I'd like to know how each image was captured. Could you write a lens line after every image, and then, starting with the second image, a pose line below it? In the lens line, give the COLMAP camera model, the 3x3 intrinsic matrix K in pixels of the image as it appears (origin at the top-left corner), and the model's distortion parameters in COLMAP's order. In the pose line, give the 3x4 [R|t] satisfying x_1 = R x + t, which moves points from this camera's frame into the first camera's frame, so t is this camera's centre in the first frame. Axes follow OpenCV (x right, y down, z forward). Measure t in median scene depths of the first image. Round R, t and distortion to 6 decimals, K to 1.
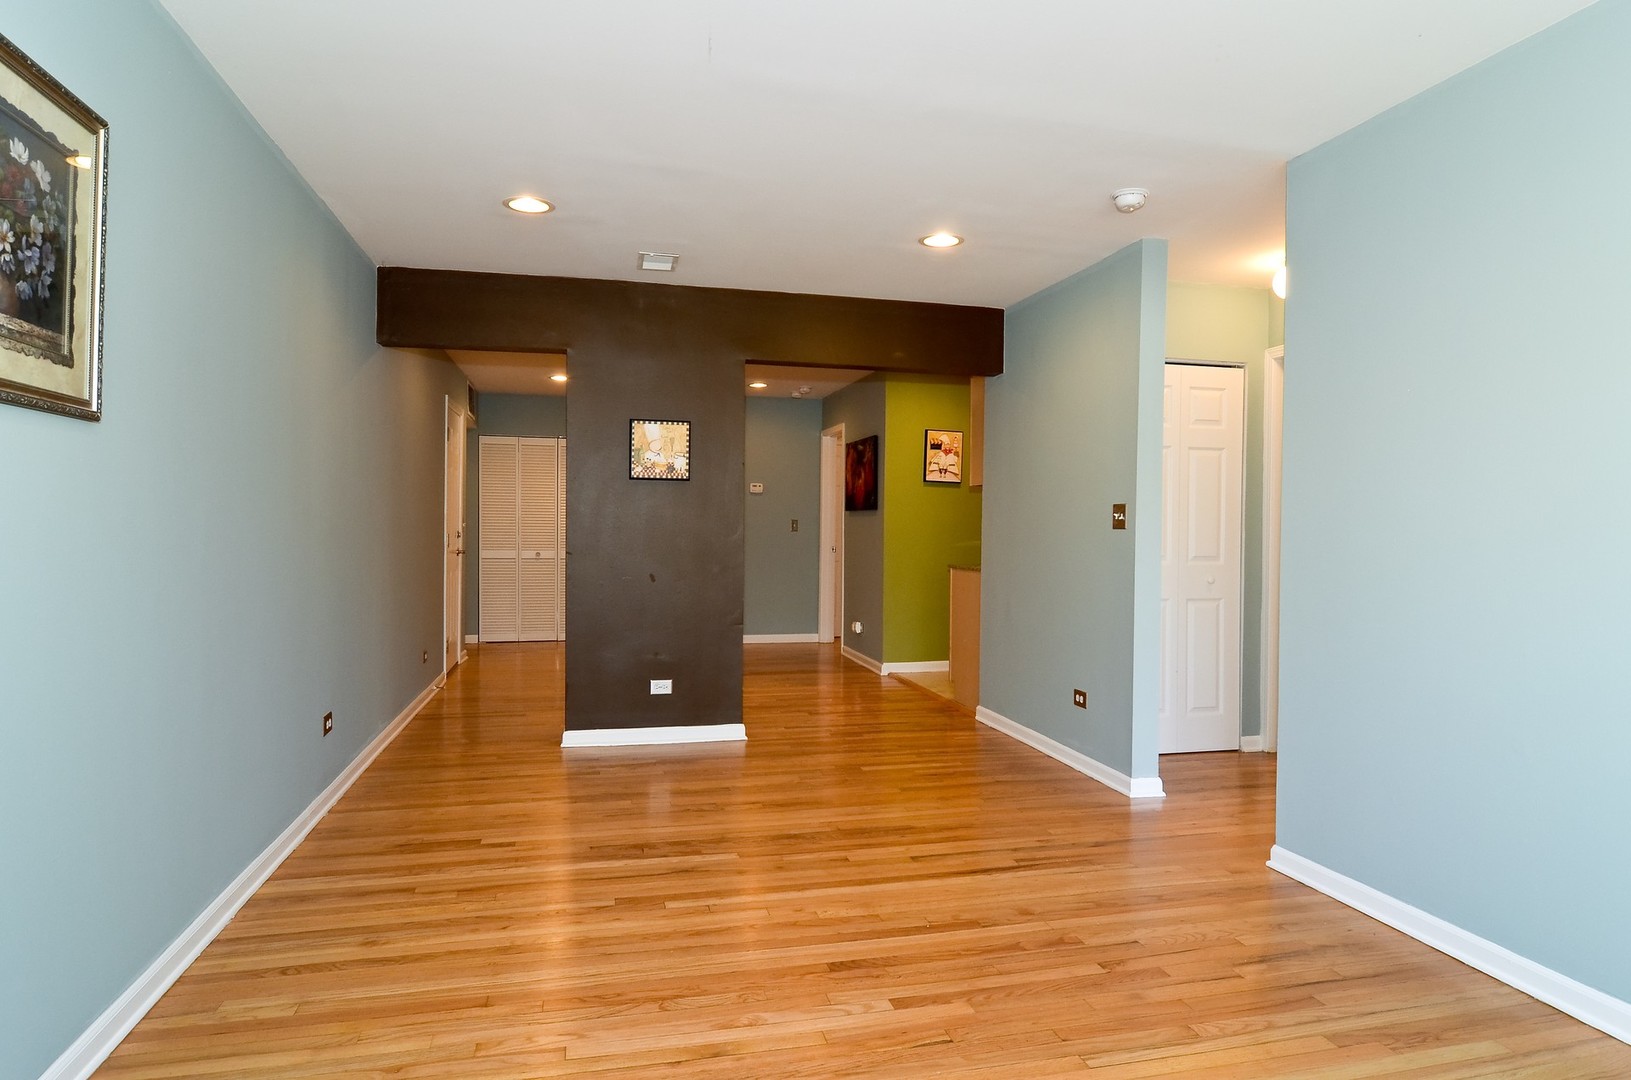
lens RADIAL K [[921.5, 0, 815.5], [0, 921.5, 540.0], [0, 0, 1]] dist [0.003452, 0.000711]
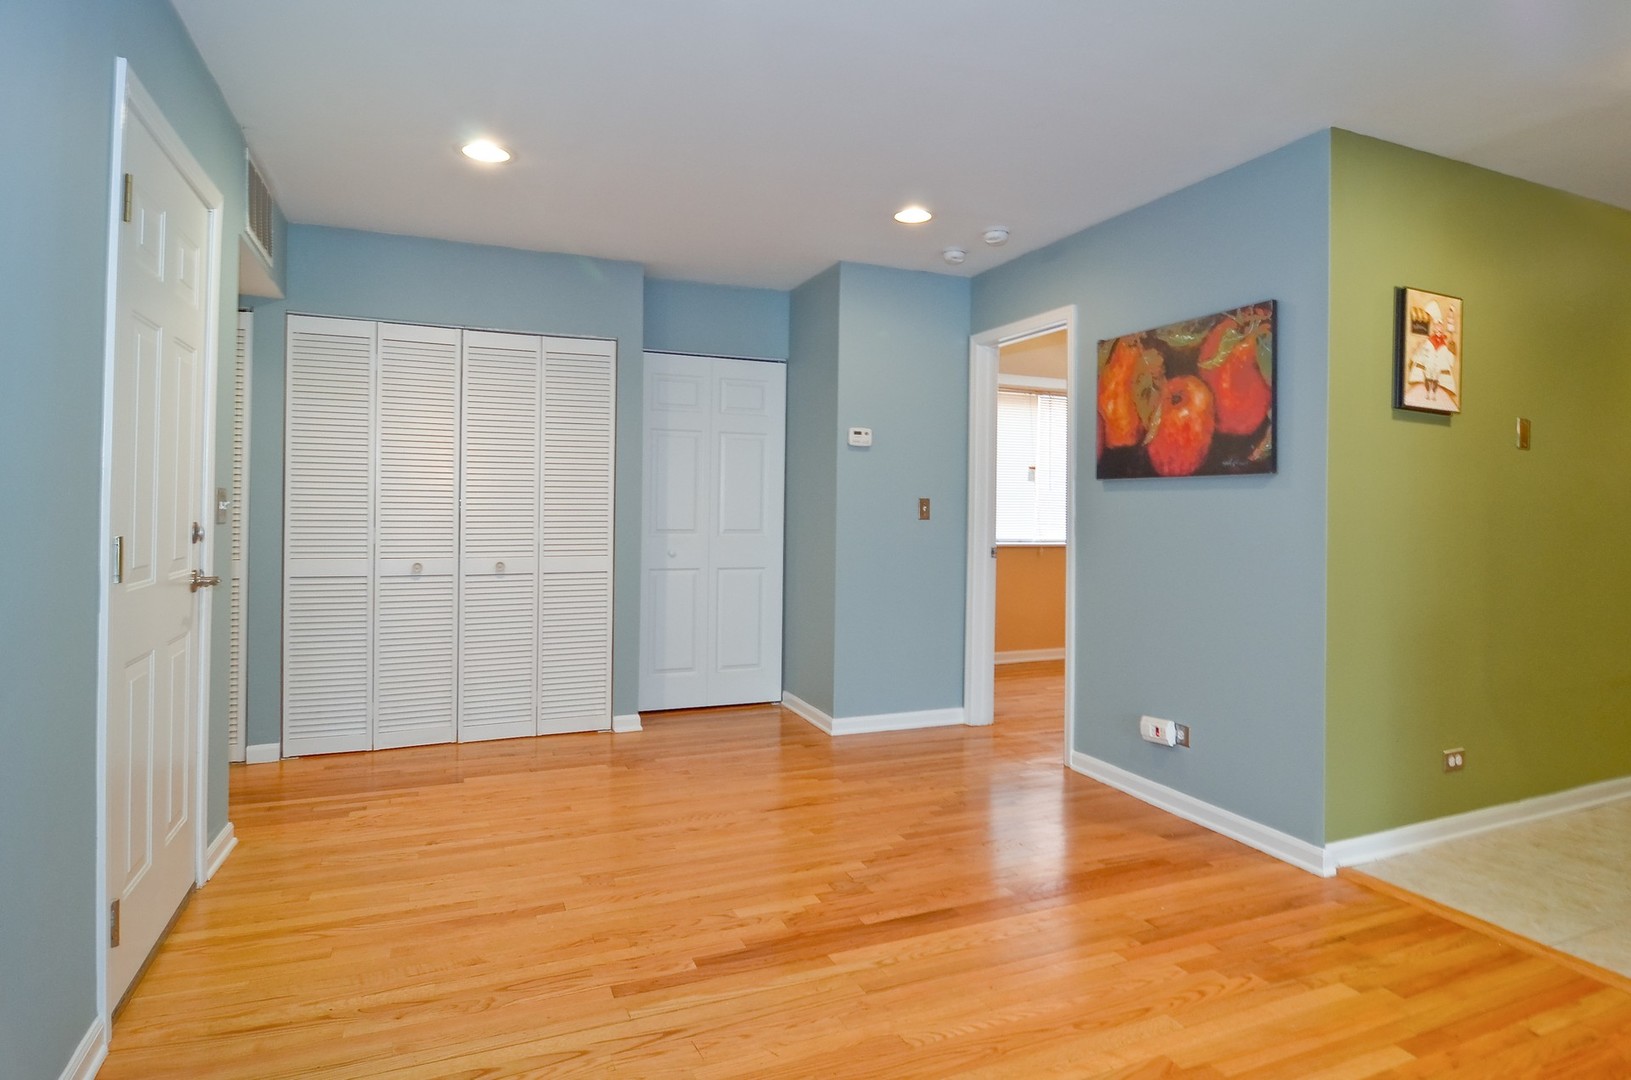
lens RADIAL K [[856.4, 0, 818.4], [0, 856.4, 504.9], [0, 0, 1]] dist [-0.005110, -0.000665]
pose [[0.986192, 0.003841, 0.165562, -0.295034], [-0.000902, 0.999841, -0.017823, -0.015616], [-0.165604, 0.017428, 0.986038, 0.916072]]
